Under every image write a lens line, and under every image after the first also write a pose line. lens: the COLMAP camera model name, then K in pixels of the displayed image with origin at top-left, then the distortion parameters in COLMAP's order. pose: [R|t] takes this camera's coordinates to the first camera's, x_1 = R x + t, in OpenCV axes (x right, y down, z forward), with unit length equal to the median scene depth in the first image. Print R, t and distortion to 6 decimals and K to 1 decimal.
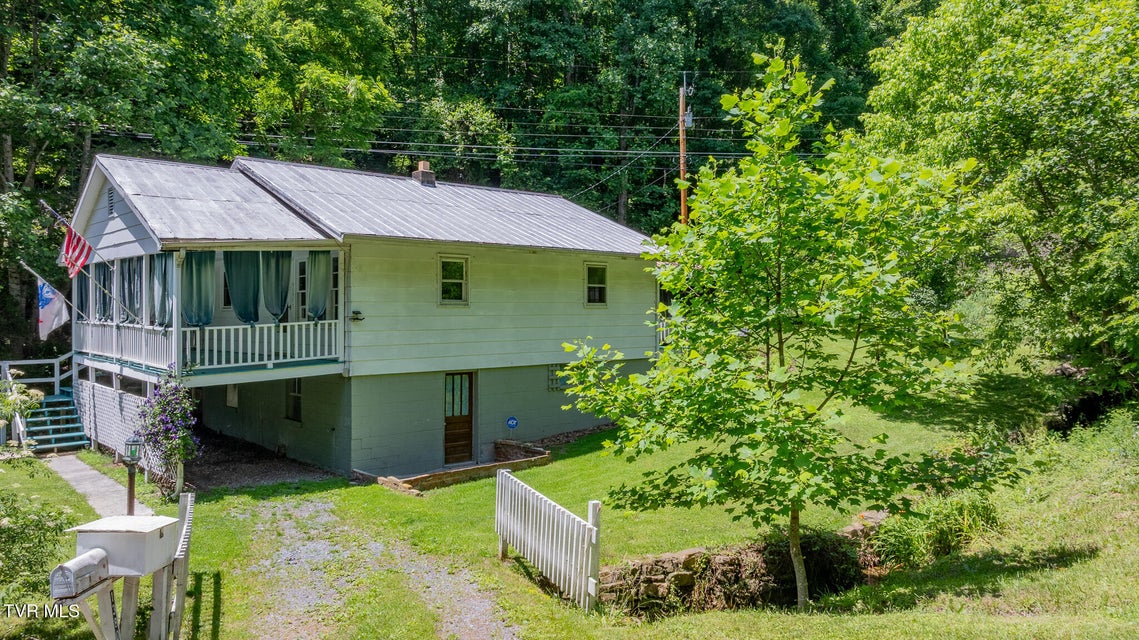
lens RADIAL K [[815.0, 0, 569.5], [0, 815.0, 320.0], [0, 0, 1]] dist [-0.002472, 0.001514]
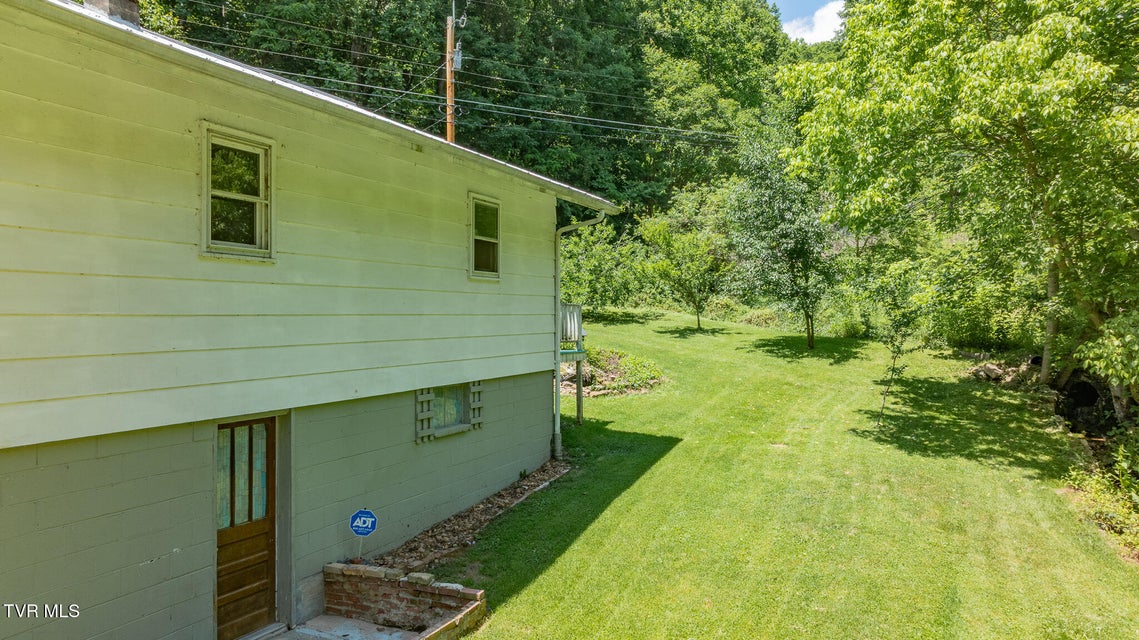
lens RADIAL K [[801.1, 0, 569.5], [0, 801.1, 320.0], [0, 0, 1]] dist [-0.031810, 0.002819]
pose [[0.912038, 0.001803, 0.410102, -0.150324], [-0.000680, 0.999996, -0.002884, 0.014470], [-0.410106, 0.002352, 0.912035, 0.555941]]
